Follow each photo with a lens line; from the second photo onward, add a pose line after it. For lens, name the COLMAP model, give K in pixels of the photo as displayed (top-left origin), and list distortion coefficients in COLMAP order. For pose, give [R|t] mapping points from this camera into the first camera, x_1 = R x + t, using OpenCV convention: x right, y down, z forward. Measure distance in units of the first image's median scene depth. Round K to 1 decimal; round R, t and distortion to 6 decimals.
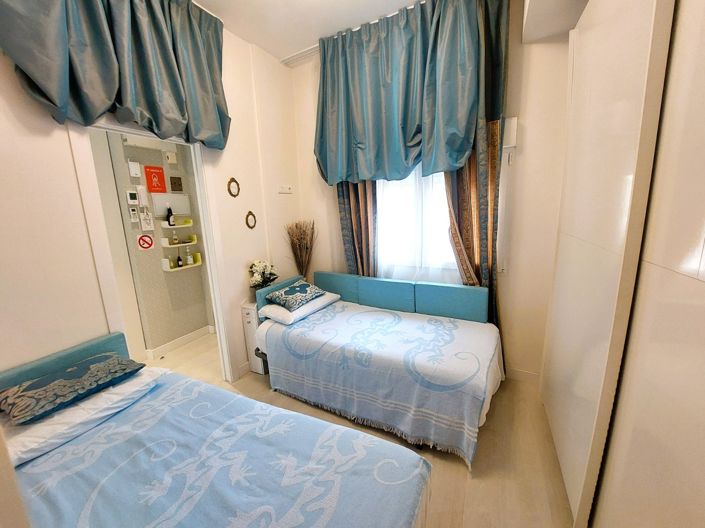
lens RADIAL K [[284.8, 0, 349.6], [0, 284.8, 262.2], [0, 0, 1]] dist [-0.013966, -0.000003]
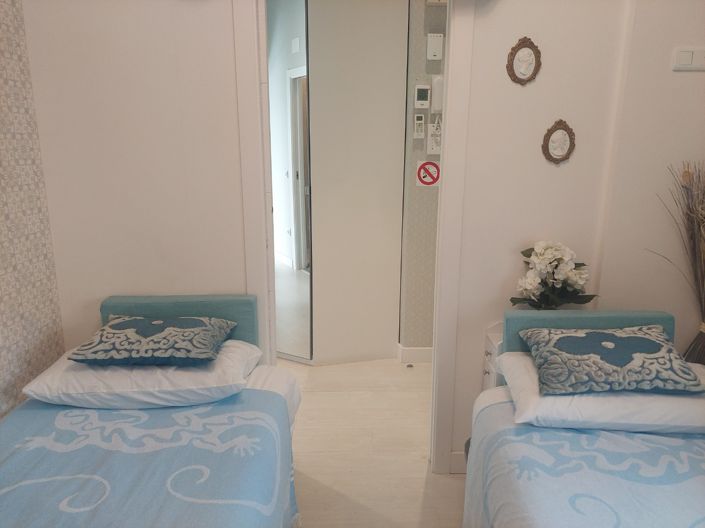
lens RADIAL K [[504.8, 0, 353.2], [0, 504.8, 259.4], [0, 0, 1]] dist [0.010891, 0.002483]
pose [[0.461895, 0.241210, -0.853505, 0.188299], [-0.191753, 0.966708, 0.169430, -0.056158], [0.865958, 0.085403, 0.492770, 0.428134]]
